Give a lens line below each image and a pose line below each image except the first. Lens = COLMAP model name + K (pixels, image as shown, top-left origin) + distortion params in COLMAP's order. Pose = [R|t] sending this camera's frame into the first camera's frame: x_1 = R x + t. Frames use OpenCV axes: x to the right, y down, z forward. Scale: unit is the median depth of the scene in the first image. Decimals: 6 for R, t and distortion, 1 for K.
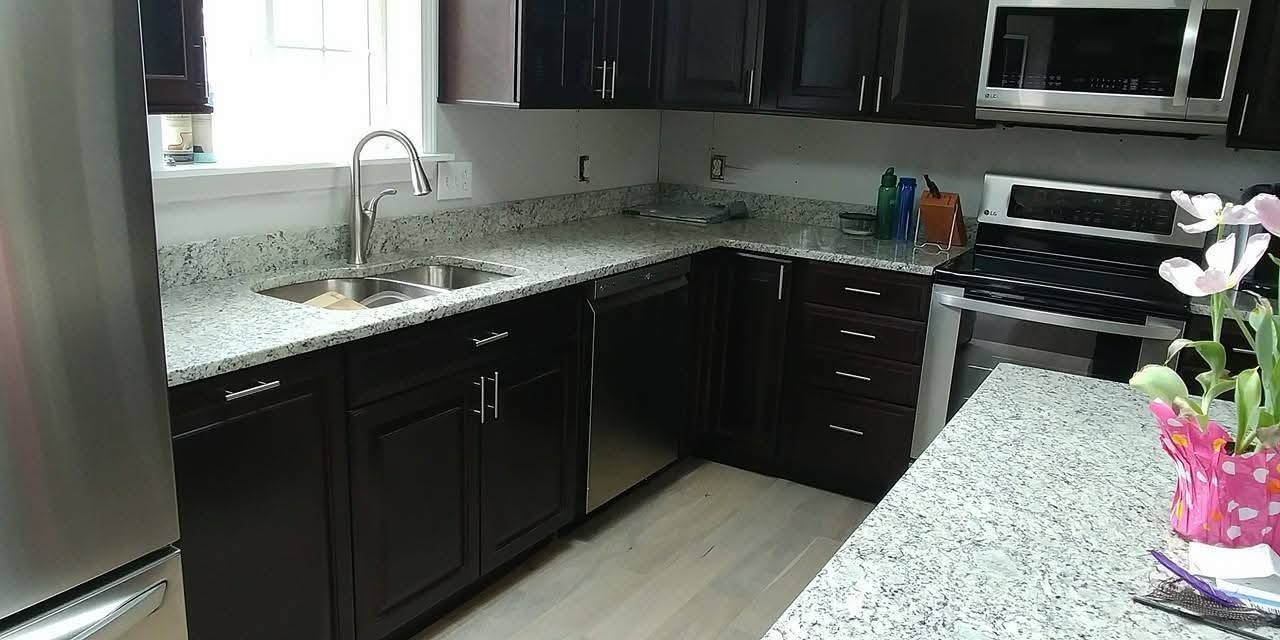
lens RADIAL K [[964.5, 0, 637.7], [0, 964.5, 321.3], [0, 0, 1]] dist [-0.034177, 0.017083]
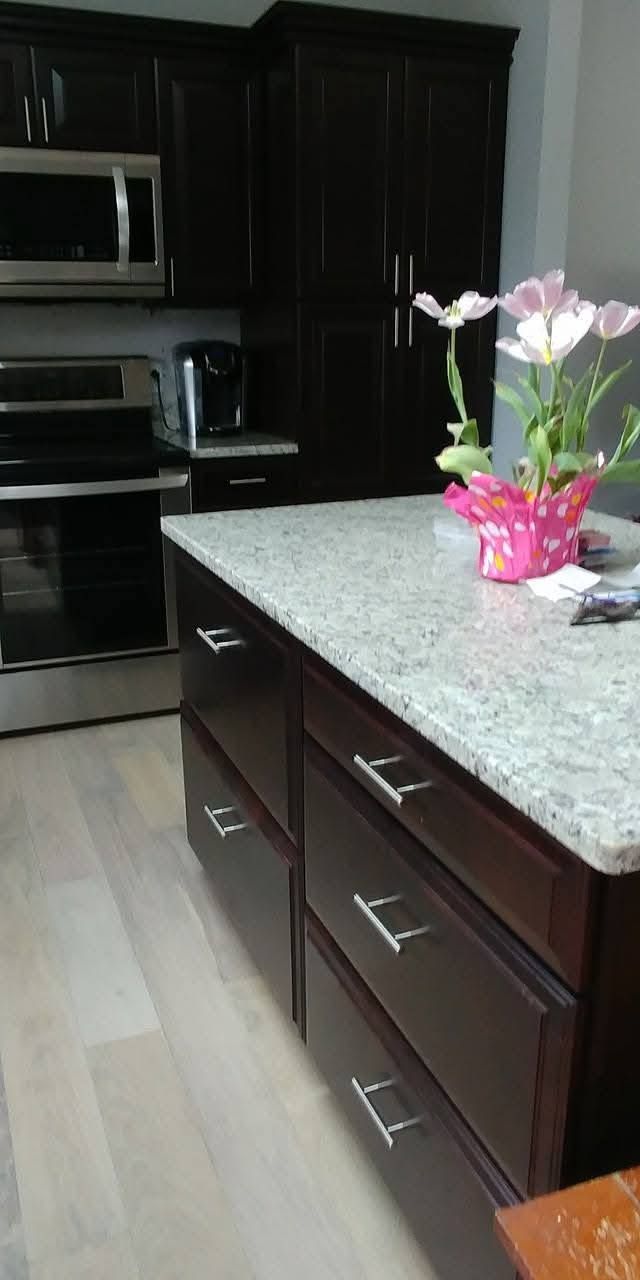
lens RADIAL K [[964.5, 0, 294.2], [0, 964.5, 639.0], [0, 0, 1]] dist [-0.034177, 0.017083]
pose [[0.620487, -0.296917, 0.725835, -0.197121], [0.227359, 0.953912, 0.195856, -0.001628], [-0.750536, 0.043499, 0.659397, 0.162973]]
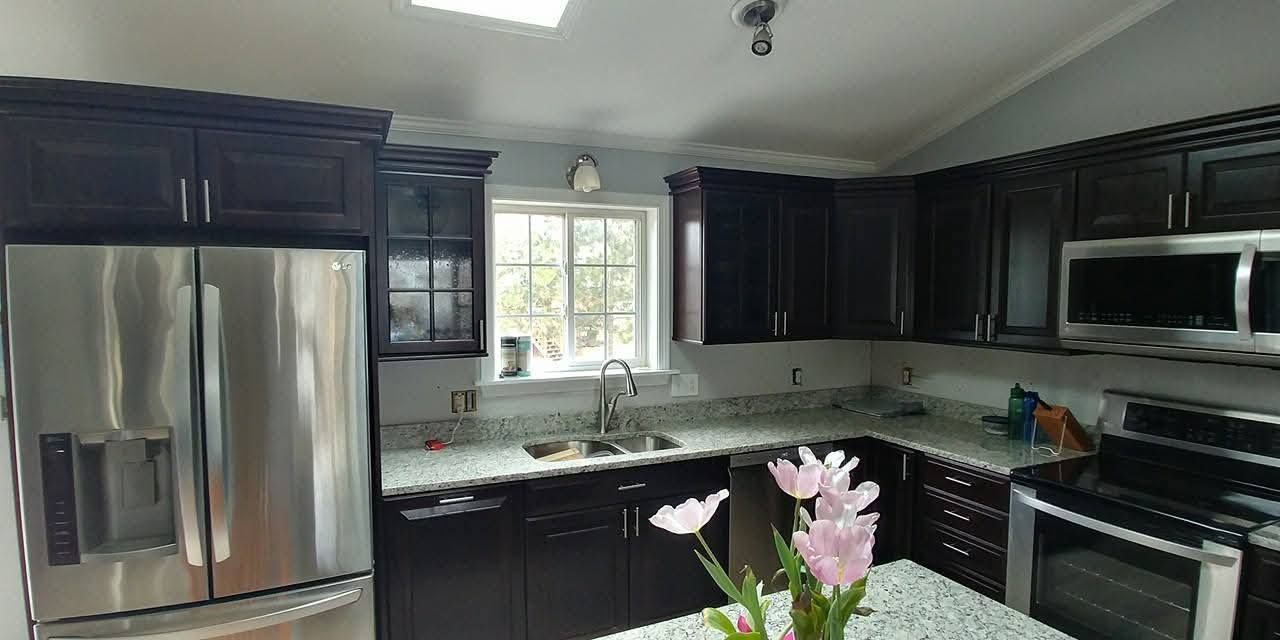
lens RADIAL K [[619.7, 0, 641.8], [0, 619.7, 330.0], [0, 0, 1]] dist [-0.017993, 0.001592]
pose [[0.826376, -0.015442, -0.562907, 0.368366], [-0.094739, 0.981563, -0.166009, -0.056077], [0.555092, 0.190515, 0.809677, 0.070308]]
